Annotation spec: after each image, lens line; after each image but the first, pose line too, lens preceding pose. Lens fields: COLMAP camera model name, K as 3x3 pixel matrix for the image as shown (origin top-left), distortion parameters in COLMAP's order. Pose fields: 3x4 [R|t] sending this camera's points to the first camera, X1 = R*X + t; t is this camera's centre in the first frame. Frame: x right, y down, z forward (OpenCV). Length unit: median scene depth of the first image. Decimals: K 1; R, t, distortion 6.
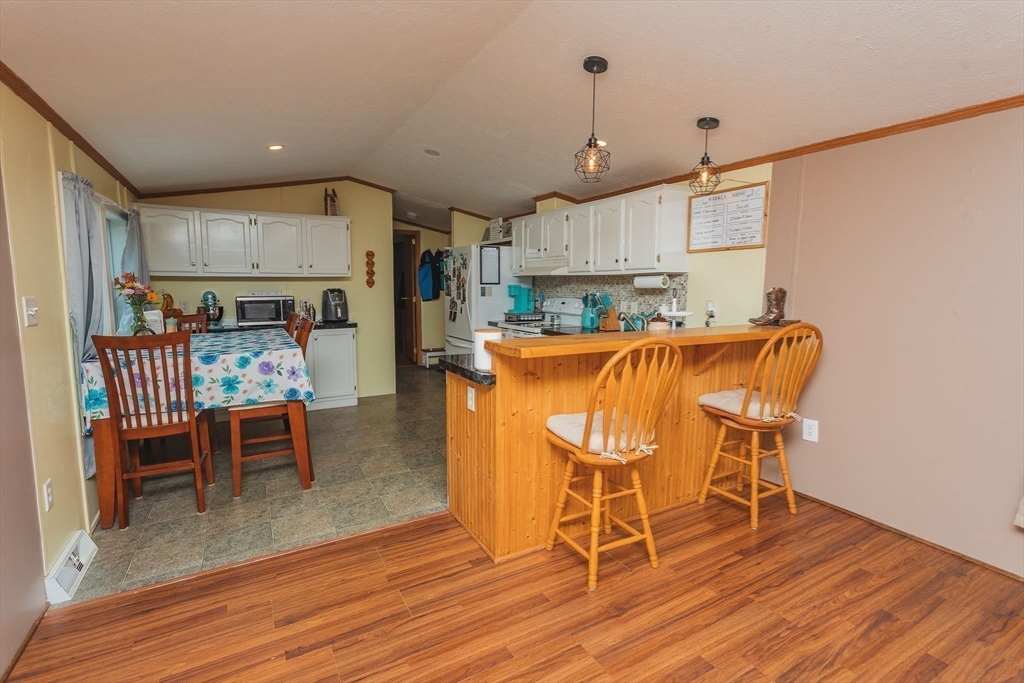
lens RADIAL K [[489.0, 0, 508.9], [0, 489.0, 337.9], [0, 0, 1]] dist [0.000206, -0.000025]
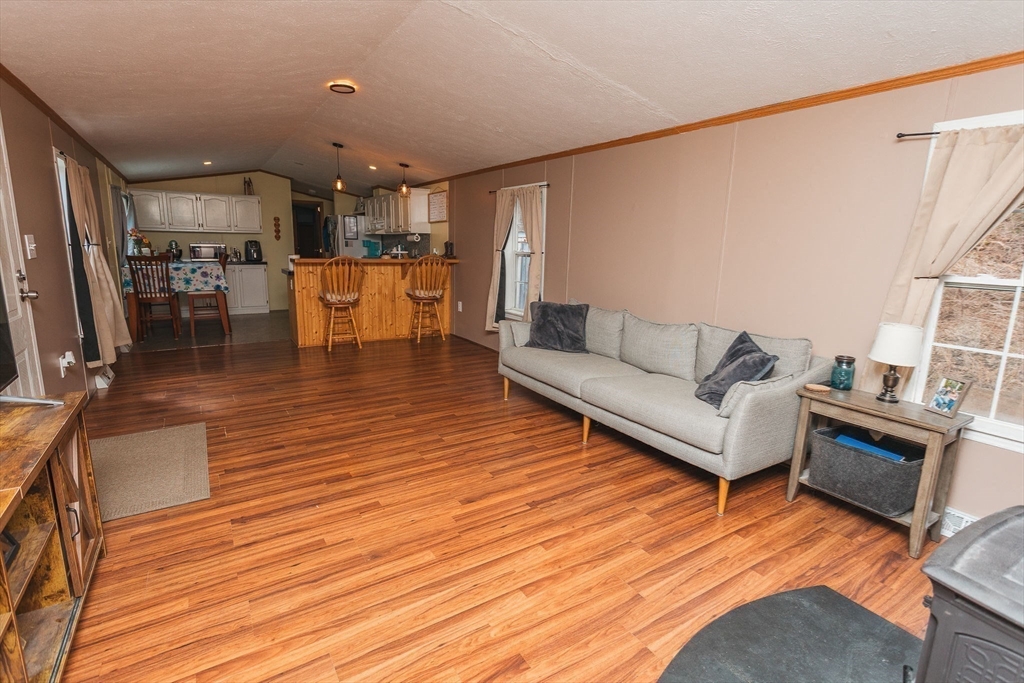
lens RADIAL K [[497.1, 0, 510.4], [0, 497.1, 339.2], [0, 0, 1]] dist [0.001007, -0.000104]
pose [[0.998451, 0.005401, 0.055378, 0.454692], [-0.009579, 0.997102, 0.075469, 0.104300], [-0.054810, -0.075883, 0.995609, -0.796014]]
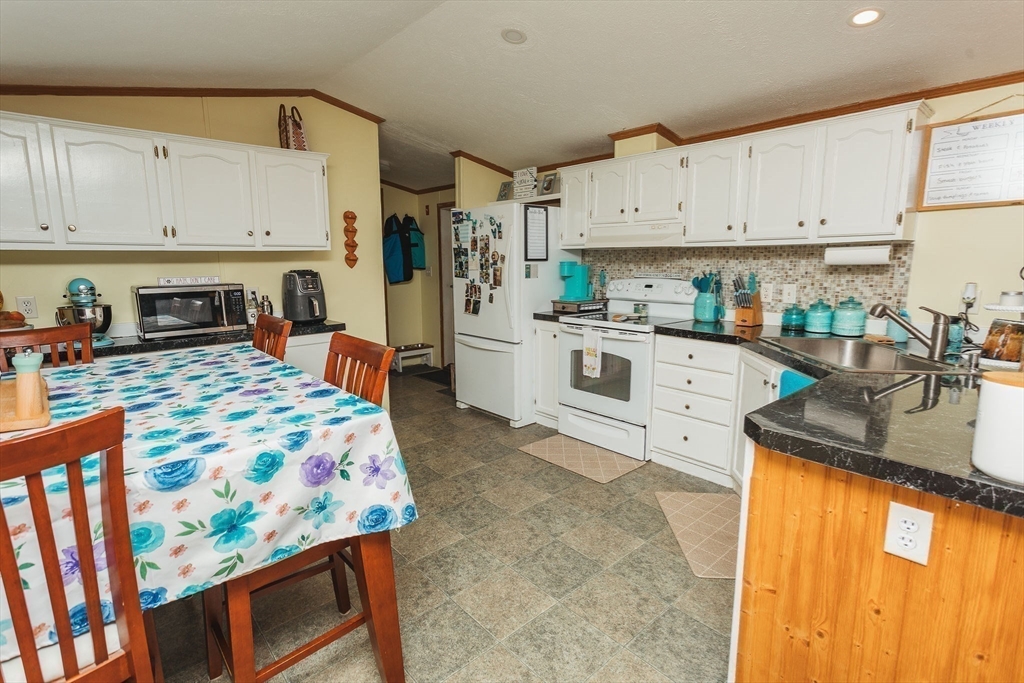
lens RADIAL K [[497.1, 0, 510.4], [0, 497.1, 339.2], [0, 0, 1]] dist [0.001007, -0.000104]
pose [[0.975798, -0.042678, 0.214467, -0.263208], [0.031924, 0.998065, 0.053357, -0.041309], [-0.216329, -0.045219, 0.975273, 0.347574]]
